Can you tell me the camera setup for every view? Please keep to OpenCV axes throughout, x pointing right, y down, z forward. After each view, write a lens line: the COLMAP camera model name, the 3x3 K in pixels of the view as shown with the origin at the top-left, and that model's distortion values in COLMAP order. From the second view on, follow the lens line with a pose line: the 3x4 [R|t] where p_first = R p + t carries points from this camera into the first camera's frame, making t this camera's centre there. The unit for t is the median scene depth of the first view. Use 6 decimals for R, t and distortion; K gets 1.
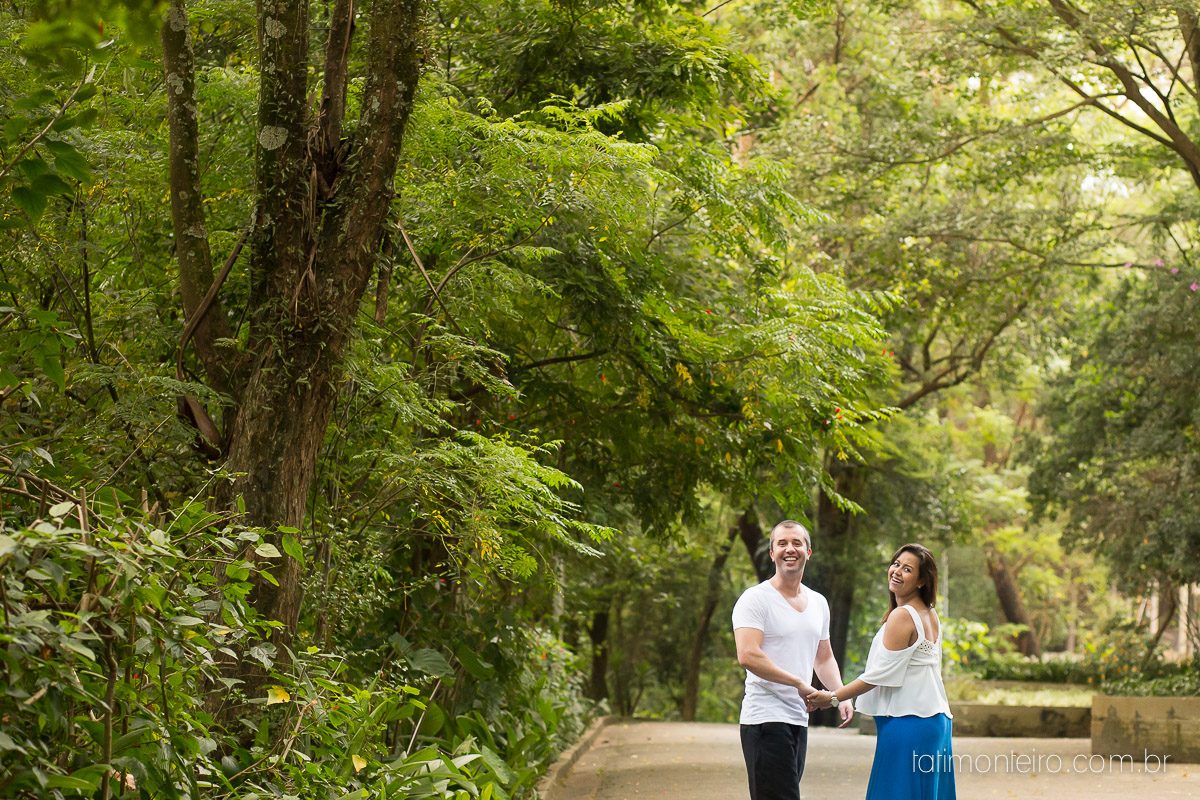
lens RADIAL K [[2988.3, 0, 600.0], [0, 2988.3, 400.0], [0, 0, 1]] dist [0.004494, -1.992540]
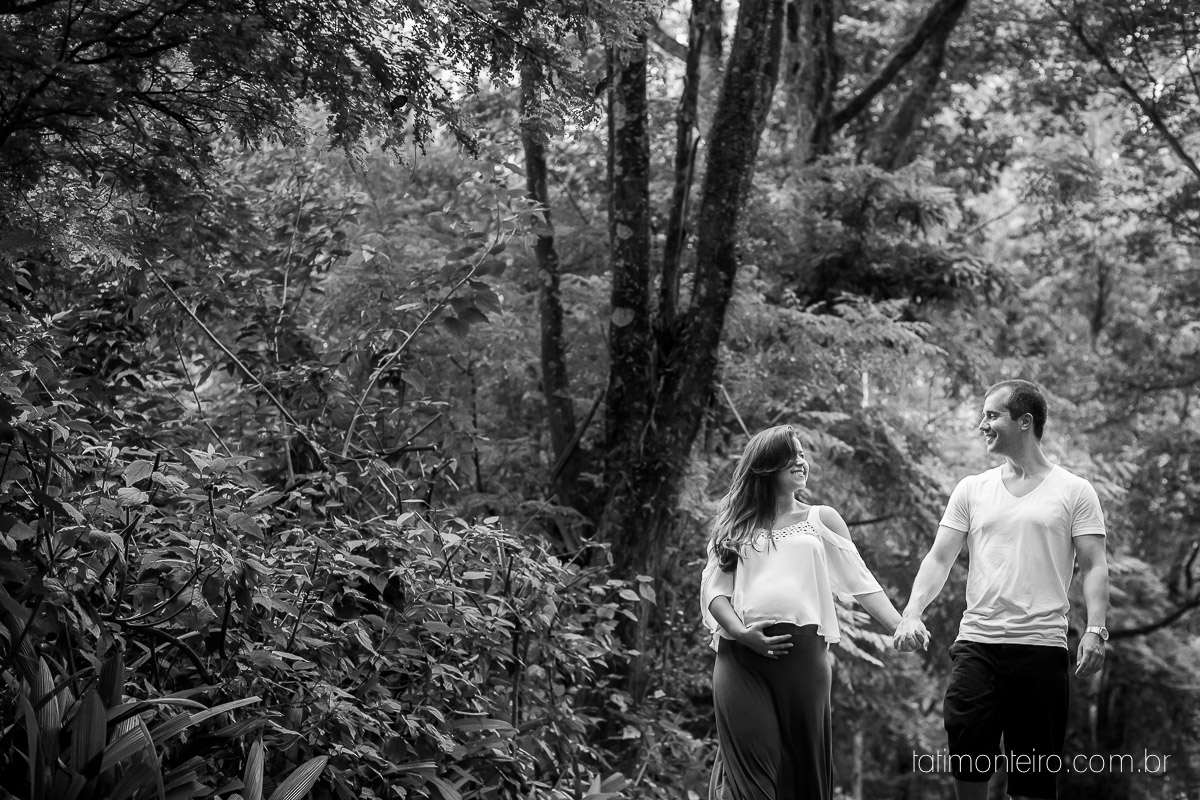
lens RADIAL K [[2988.3, 0, 600.0], [0, 2988.3, 400.0], [0, 0, 1]] dist [0.004494, -1.992540]
pose [[0.994837, -0.013300, -0.100614, 0.008232], [0.002004, 0.993756, -0.111553, 0.087220], [0.101470, 0.110775, 0.988652, -0.249512]]
